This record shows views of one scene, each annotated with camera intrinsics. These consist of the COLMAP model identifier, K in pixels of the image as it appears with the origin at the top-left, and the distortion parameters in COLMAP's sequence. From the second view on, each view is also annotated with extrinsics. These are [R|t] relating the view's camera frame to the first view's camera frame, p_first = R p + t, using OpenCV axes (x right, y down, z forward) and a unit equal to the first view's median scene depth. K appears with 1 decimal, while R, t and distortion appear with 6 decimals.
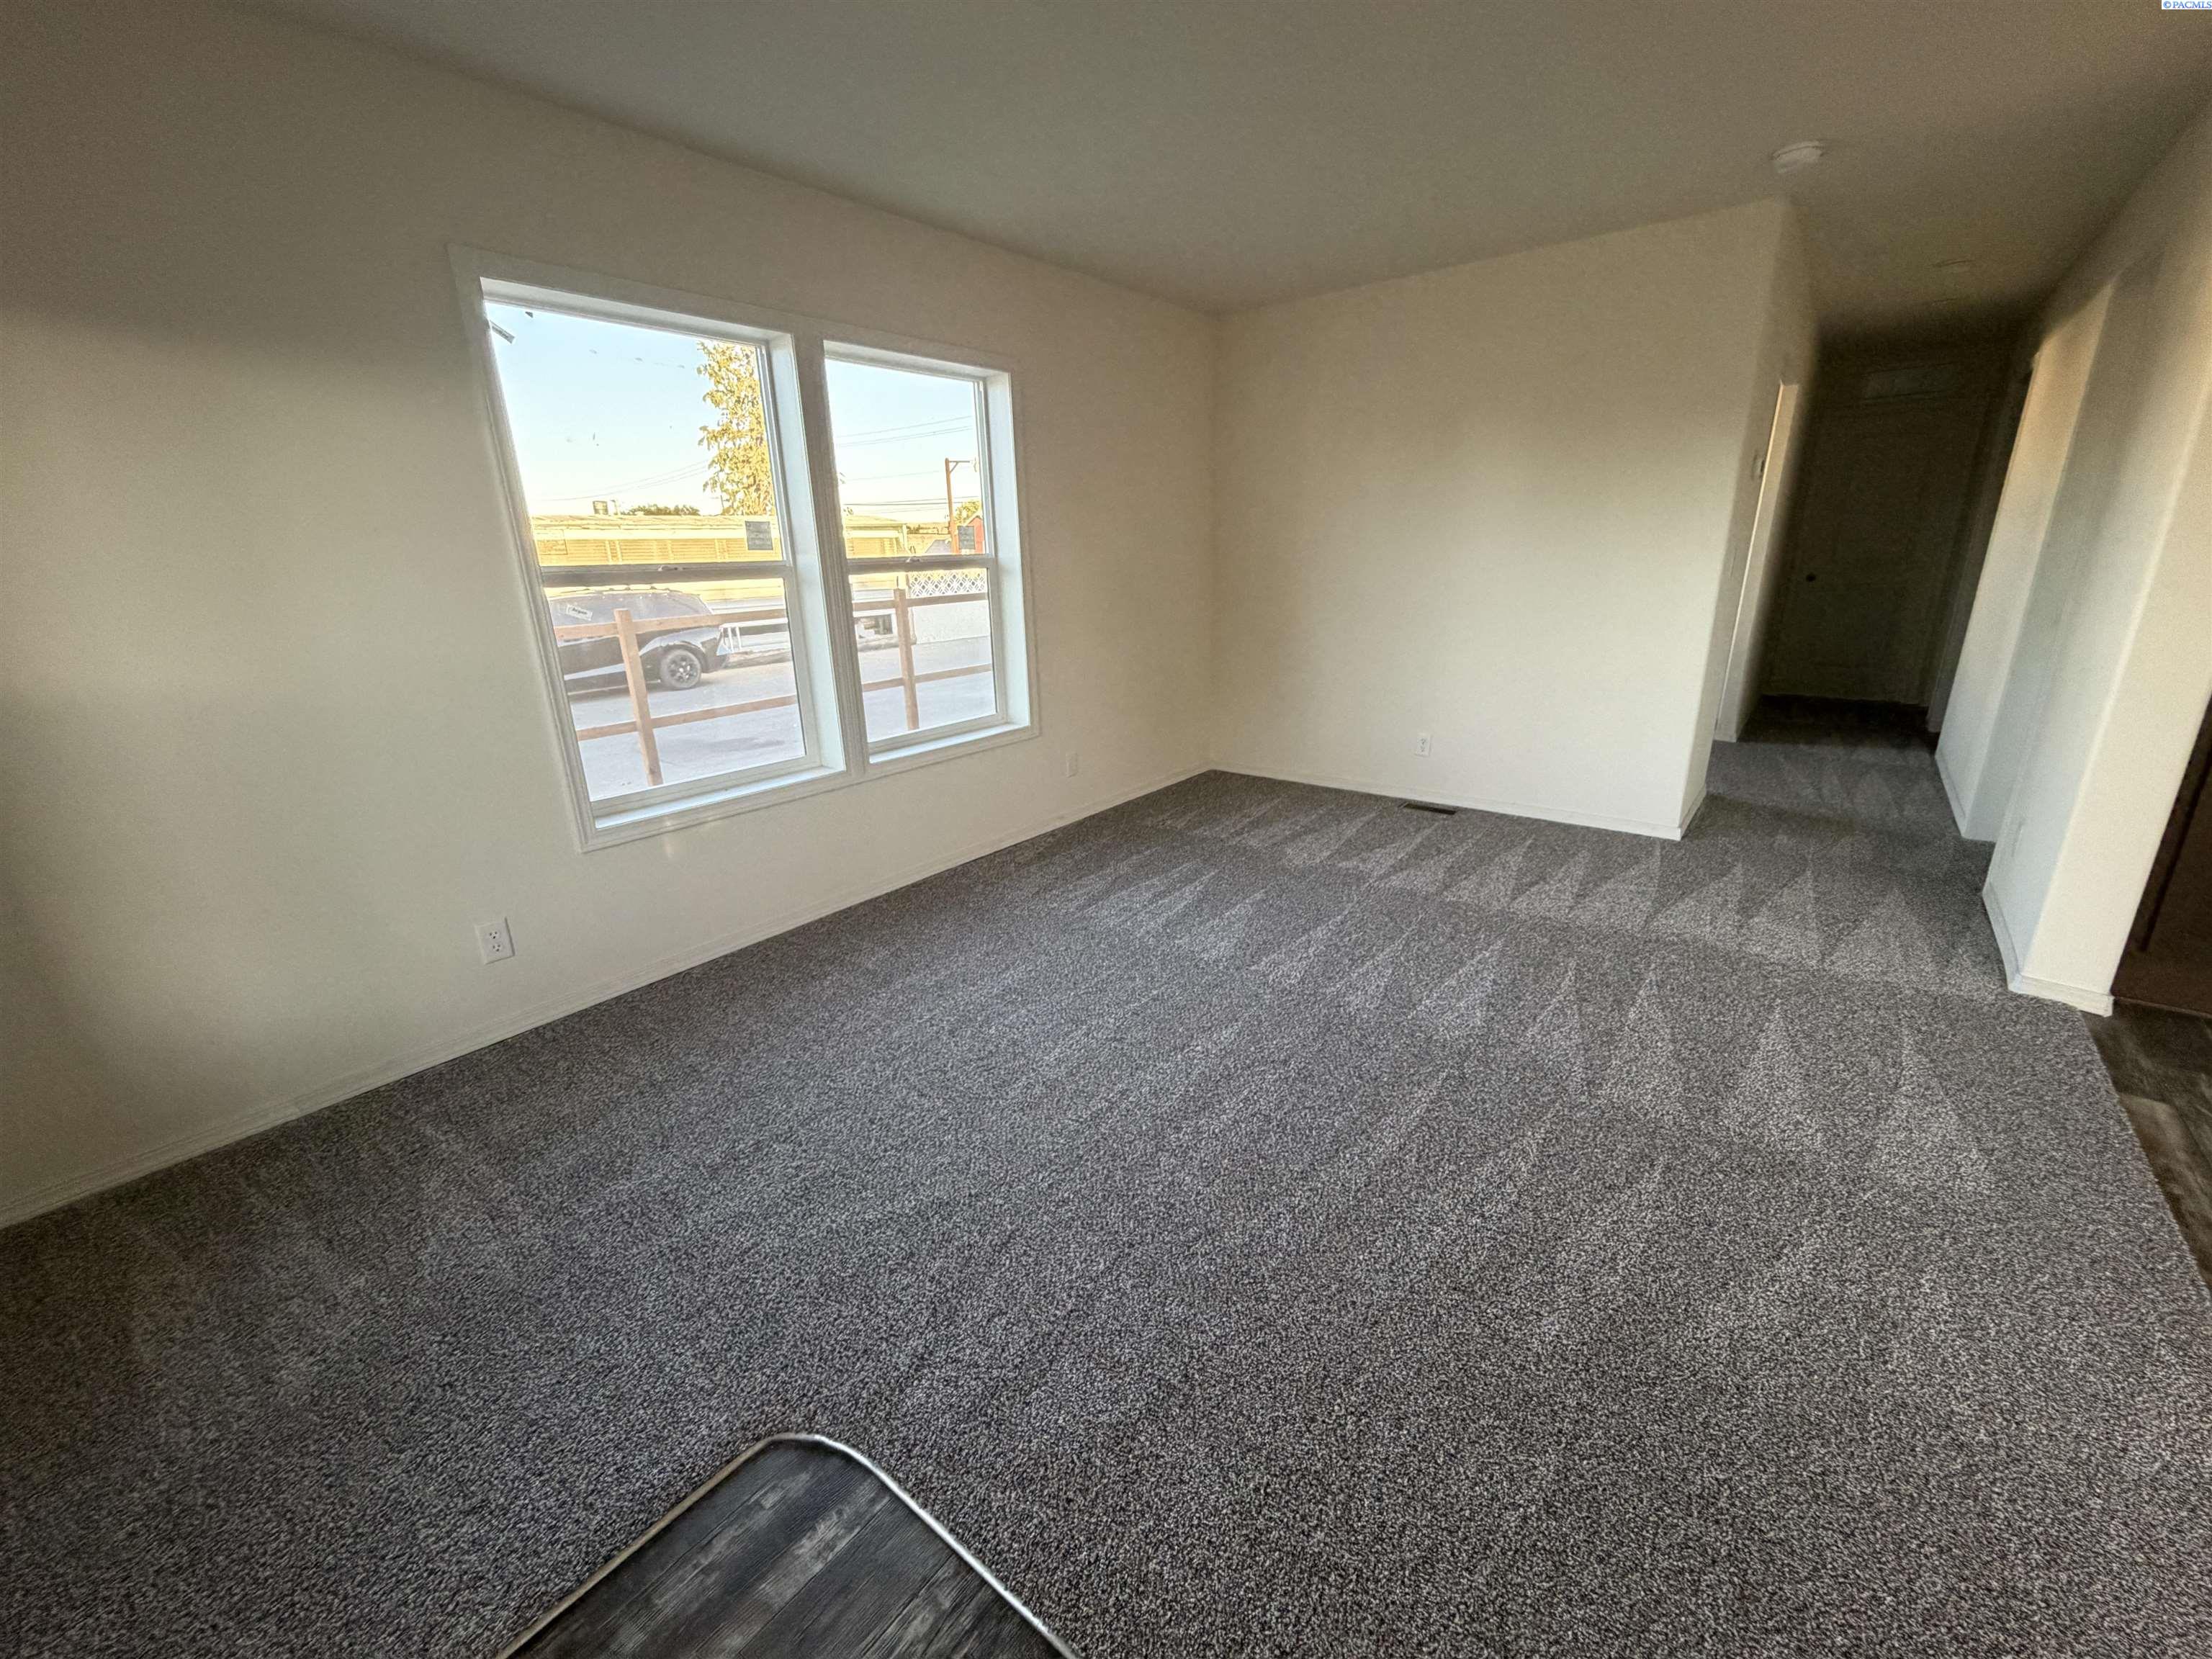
lens RADIAL K [[872.3, 0, 1100.5], [0, 872.3, 830.2], [0, 0, 1]] dist [0.000496, -0.000358]
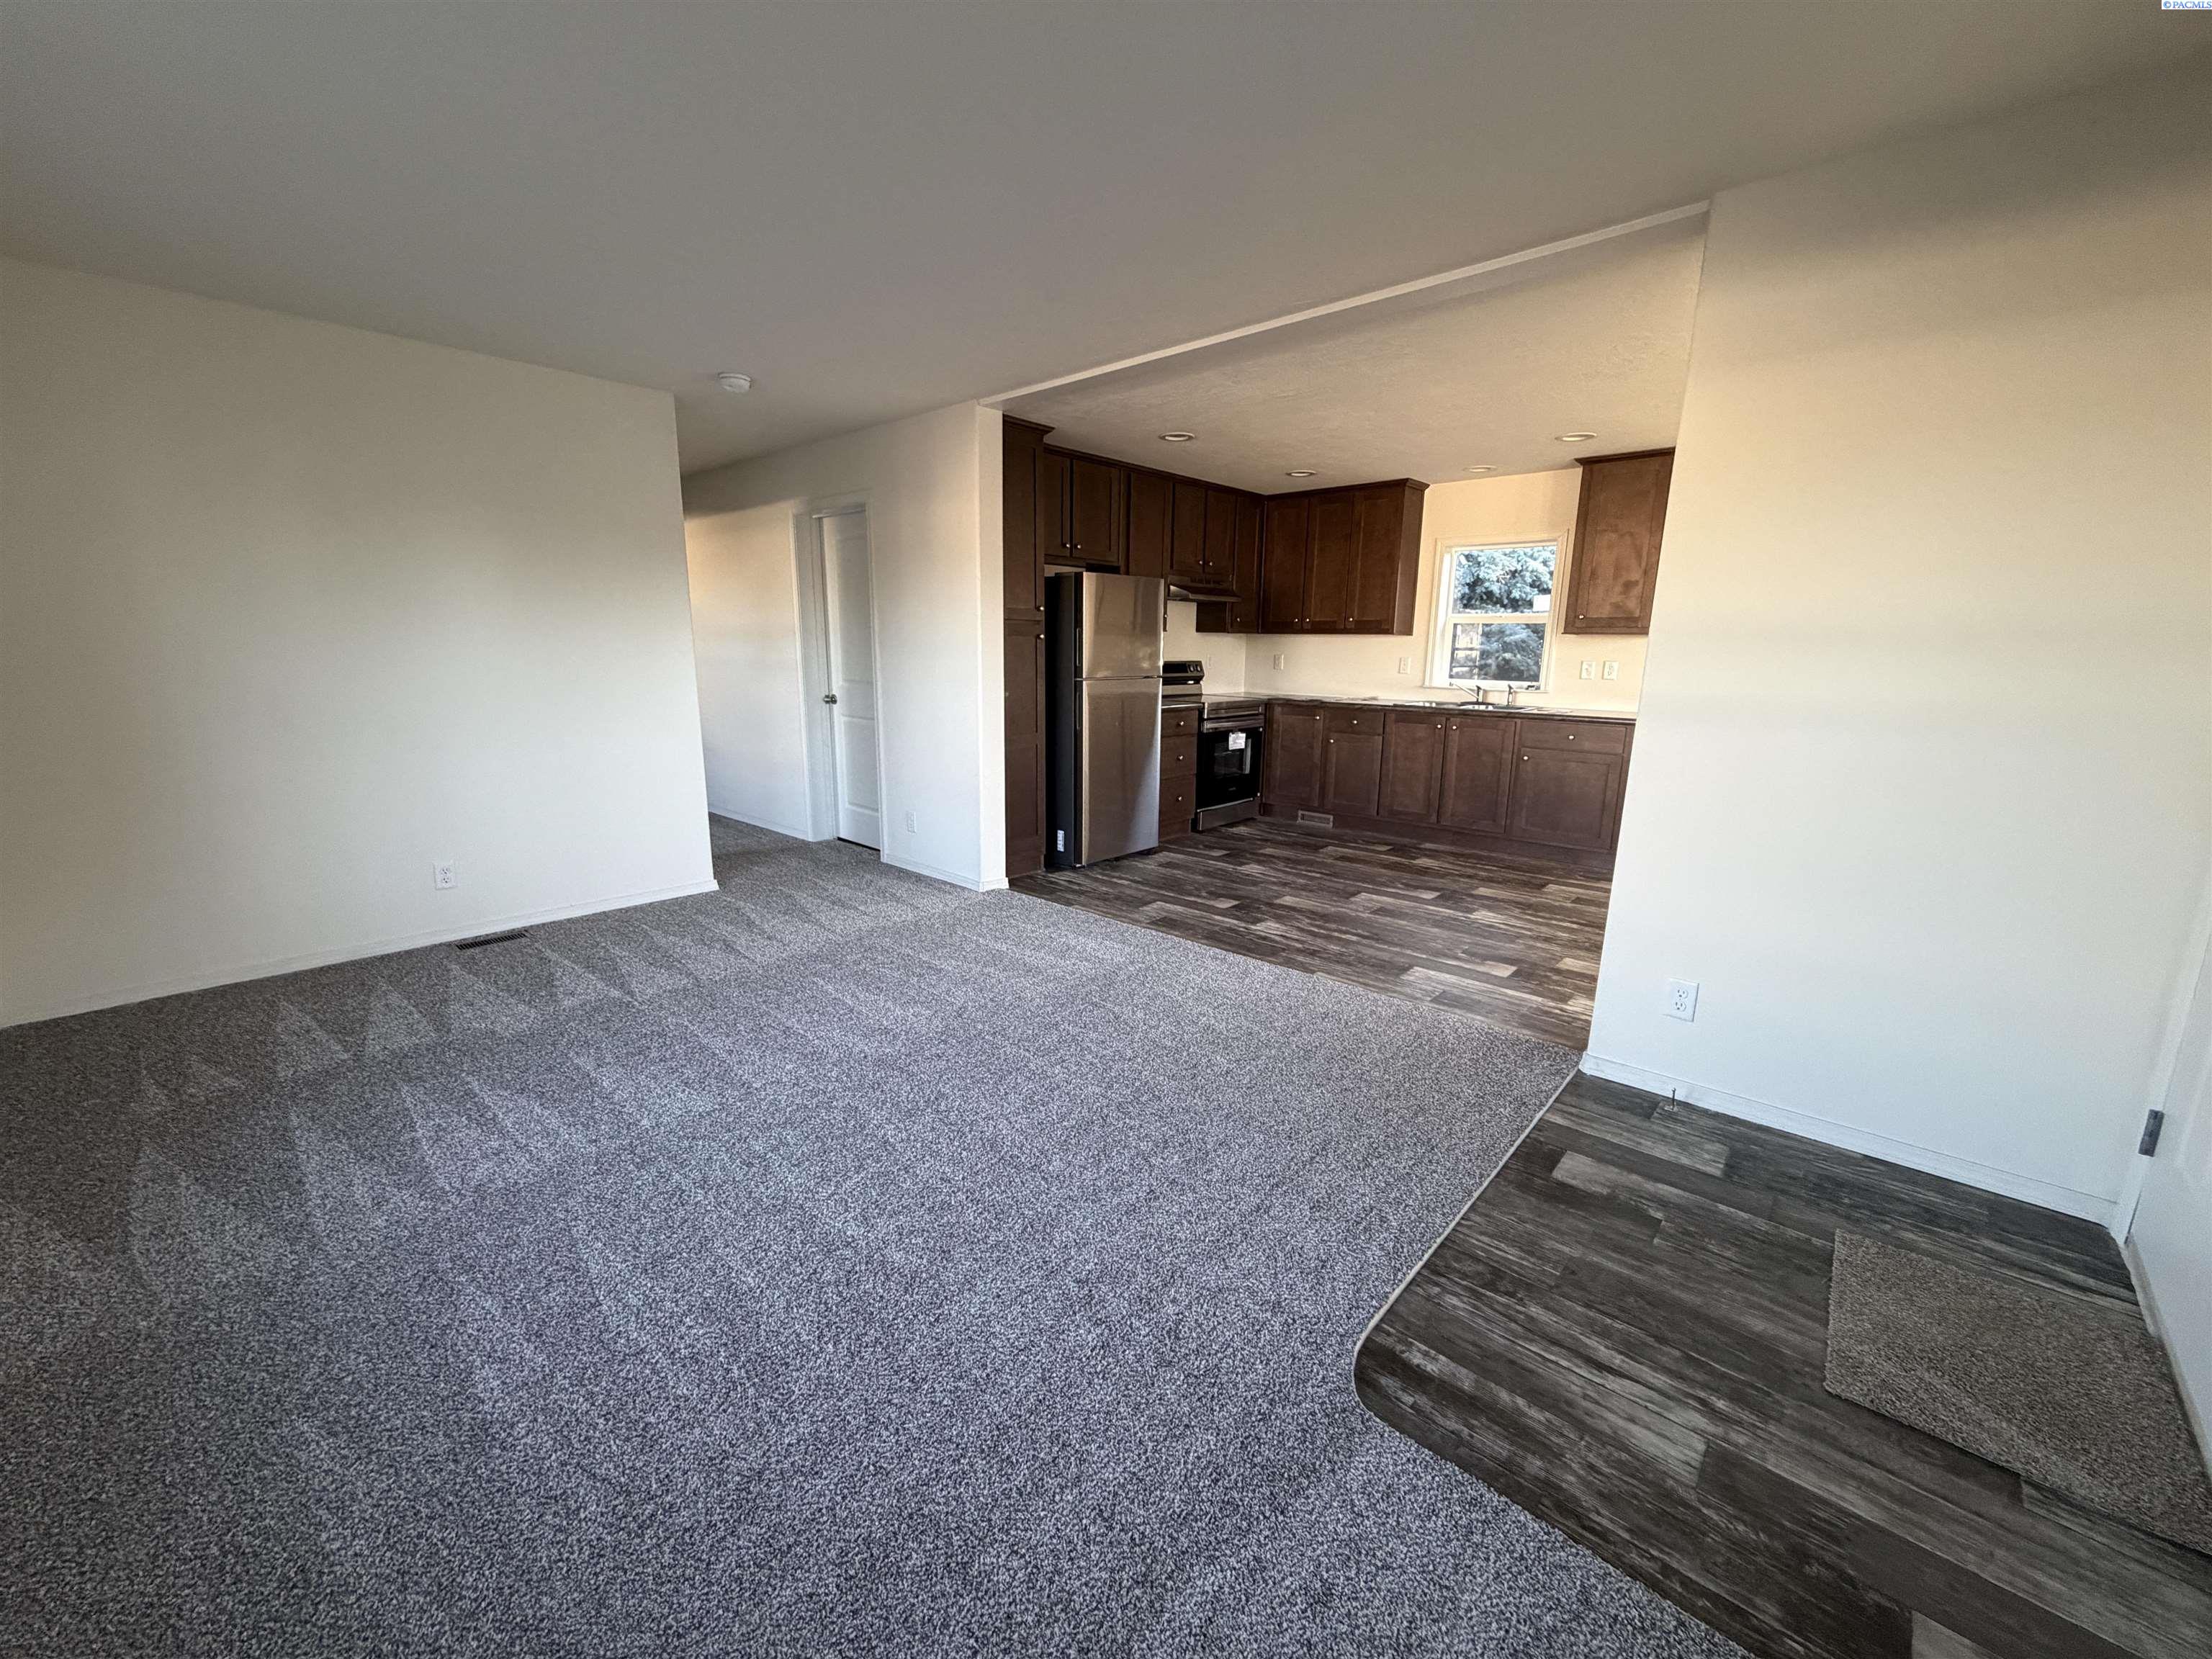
lens RADIAL K [[872.3, 0, 1100.5], [0, 872.3, 830.2], [0, 0, 1]] dist [0.000496, -0.000358]
pose [[0.067793, -0.177590, 0.981767, -0.548575], [0.294087, 0.943867, 0.150427, -0.107778], [-0.953371, 0.278527, 0.116214, 0.393501]]
